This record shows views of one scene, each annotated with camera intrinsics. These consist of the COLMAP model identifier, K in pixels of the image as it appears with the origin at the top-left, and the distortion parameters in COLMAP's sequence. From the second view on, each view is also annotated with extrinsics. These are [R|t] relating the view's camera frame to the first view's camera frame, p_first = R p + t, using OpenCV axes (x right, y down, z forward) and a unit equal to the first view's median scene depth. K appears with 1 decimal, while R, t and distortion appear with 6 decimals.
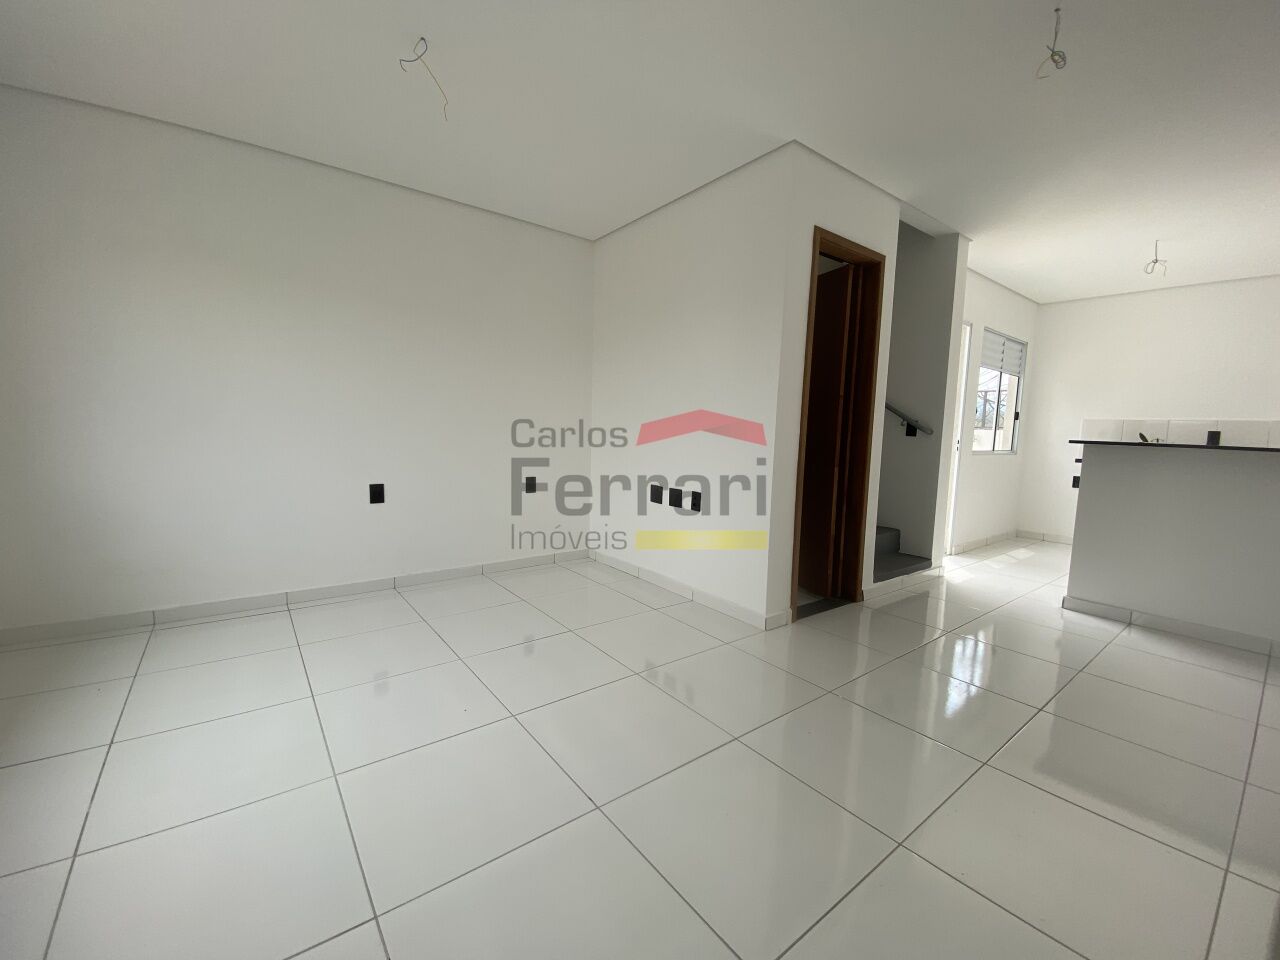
lens RADIAL K [[522.2, 0, 635.4], [0, 522.2, 477.3], [0, 0, 1]] dist [-0.020415, -0.001835]
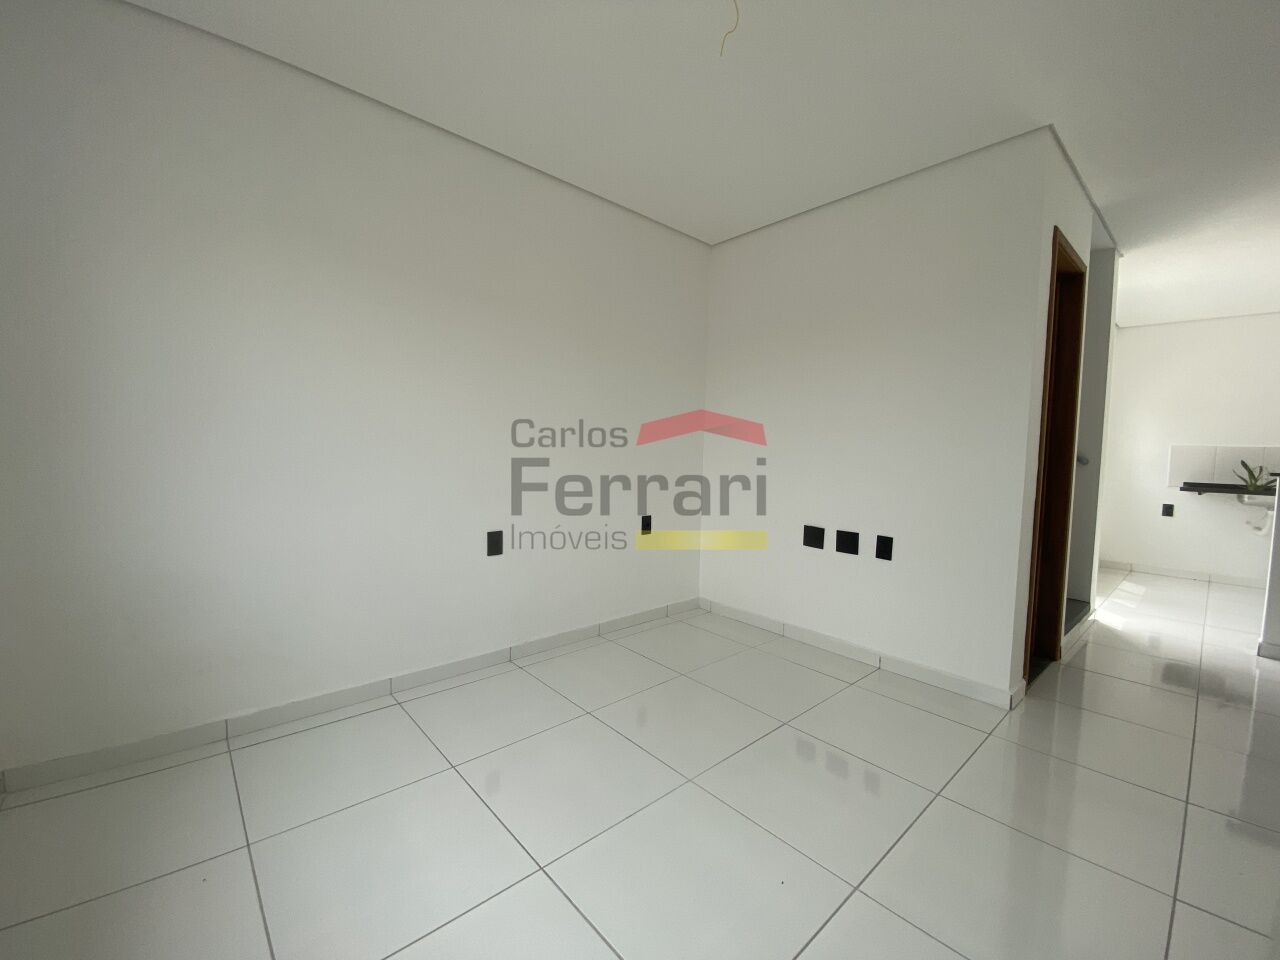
lens RADIAL K [[522.2, 0, 632.5], [0, 522.2, 478.4], [0, 0, 1]] dist [-0.020415, -0.001835]
pose [[0.997543, -0.006093, 0.069786, -0.331275], [0.009182, 0.998988, -0.044038, -0.030095], [-0.069447, 0.044570, 0.996589, 0.181078]]
